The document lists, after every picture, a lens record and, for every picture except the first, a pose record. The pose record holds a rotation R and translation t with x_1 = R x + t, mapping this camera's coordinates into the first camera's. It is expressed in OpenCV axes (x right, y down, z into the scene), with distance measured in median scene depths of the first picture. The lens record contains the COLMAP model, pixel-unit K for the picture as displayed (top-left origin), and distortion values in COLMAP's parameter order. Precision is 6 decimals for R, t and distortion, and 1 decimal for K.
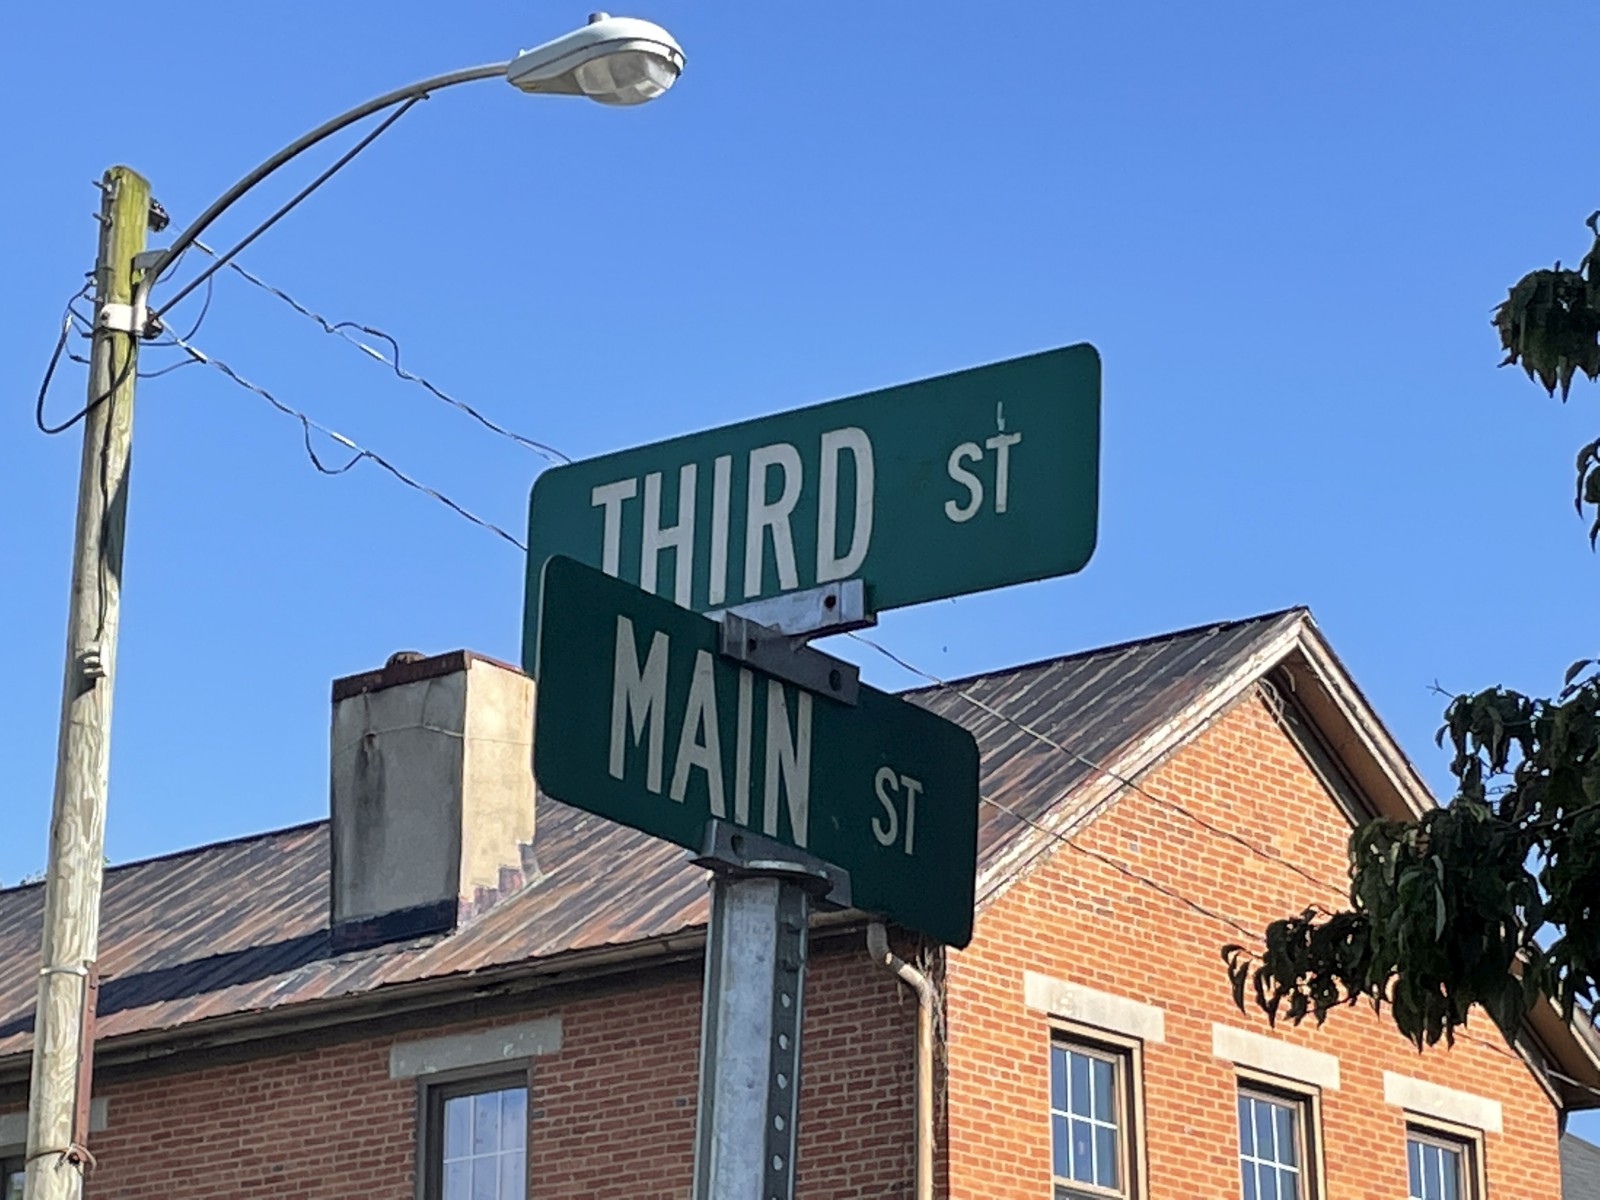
lens RADIAL K [[4429.8, 0, 793.0], [0, 4429.8, 674.4], [0, 0, 1]] dist [0.918908, -15.517937]
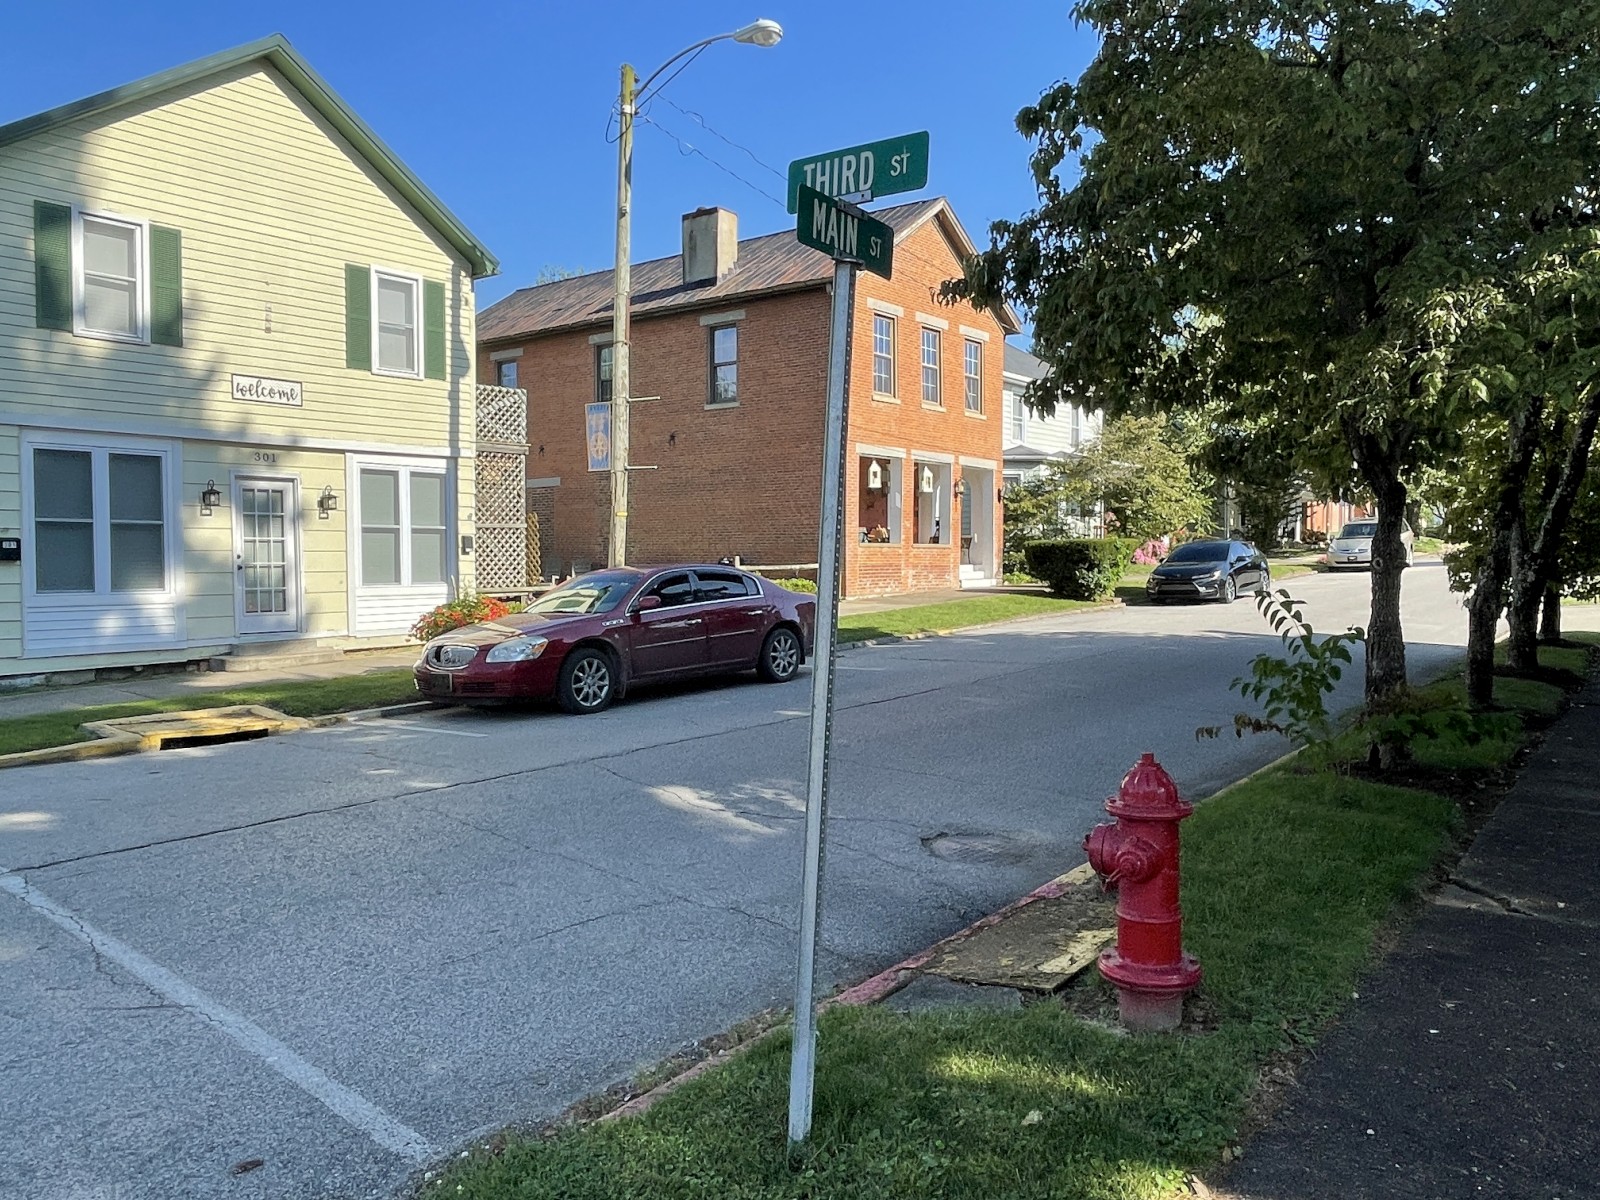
lens RADIAL K [[1151.5, 0, 800.0], [0, 1151.5, 600.0], [0, 0, 1]] dist [0.013649, -0.000197]
pose [[0.999962, 0.008681, -0.000136, -0.017077], [-0.008190, 0.948324, 0.317198, 0.000451], [0.002882, -0.317185, 0.948359, -0.060995]]
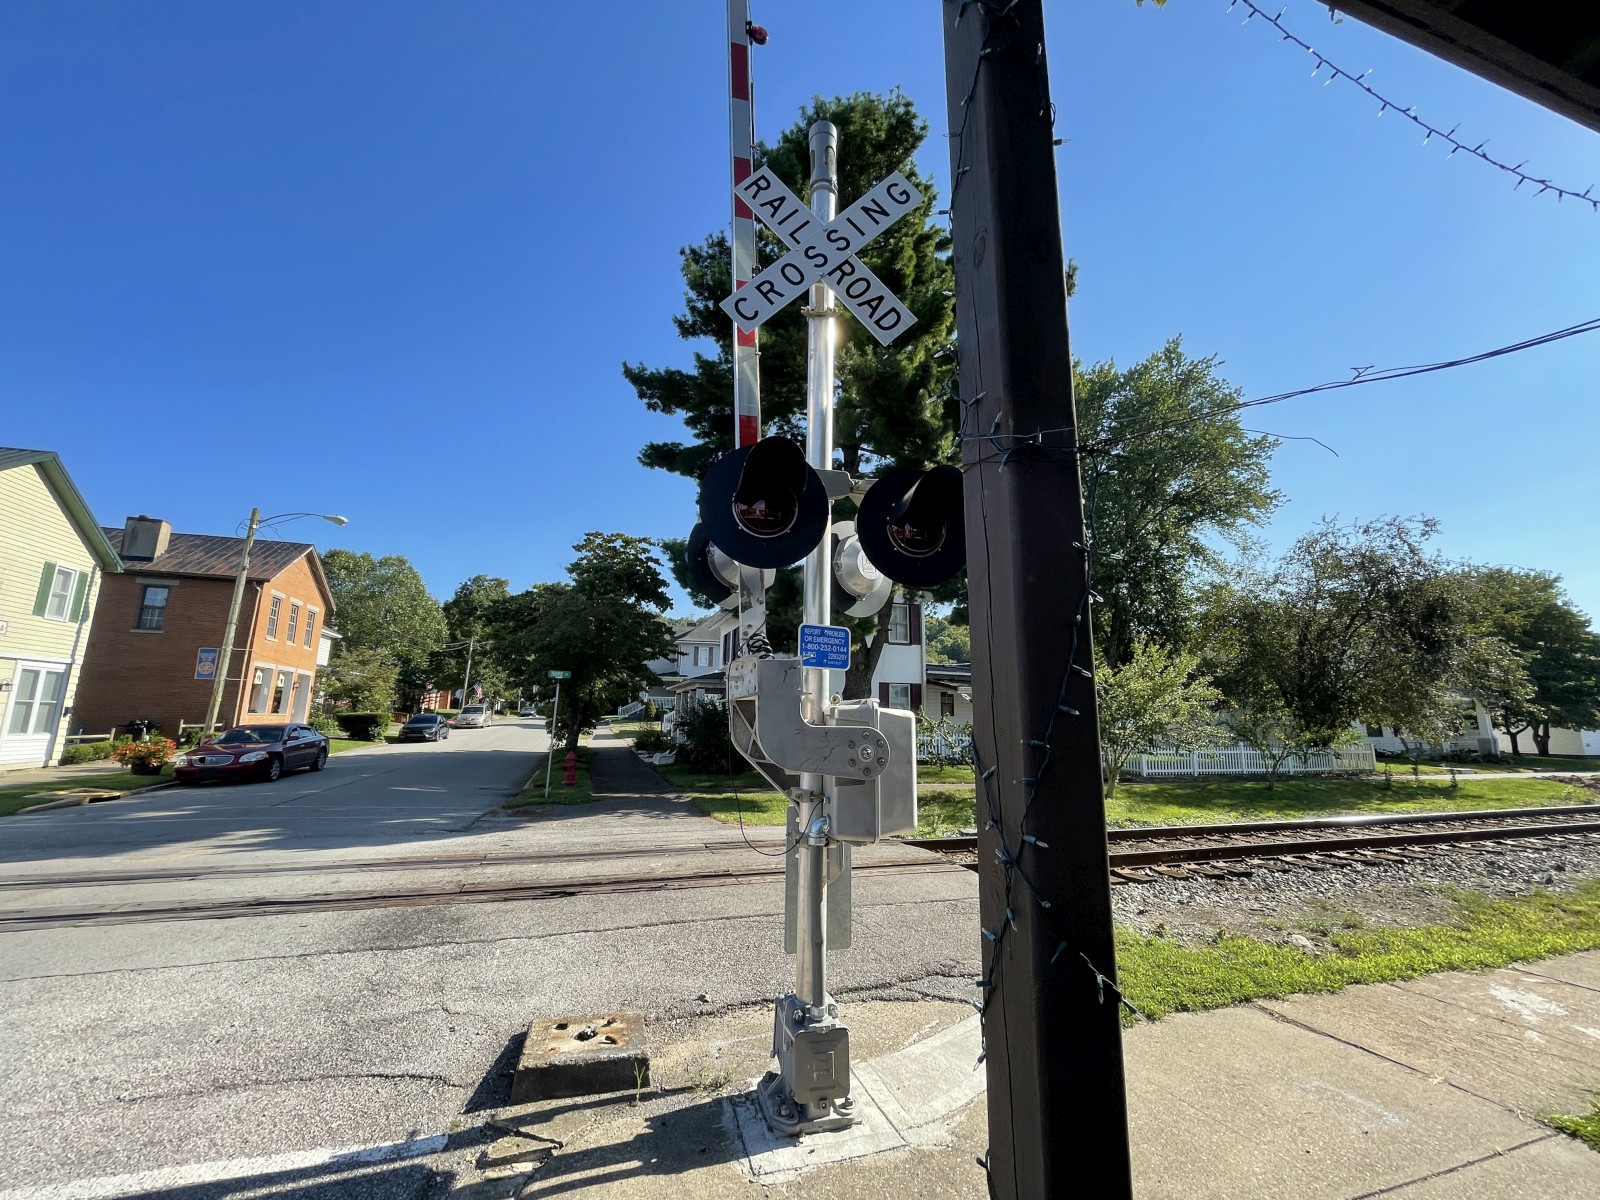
lens RADIAL K [[646.9, 0, 803.8], [0, 646.9, 595.8], [0, 0, 1]] dist [-0.000445, -0.000658]
pose [[0.549263, 0.172738, 0.817601, -2.235311], [-0.242711, 0.969201, -0.041715, -0.617853], [-0.799626, -0.175529, 0.574272, -2.303725]]
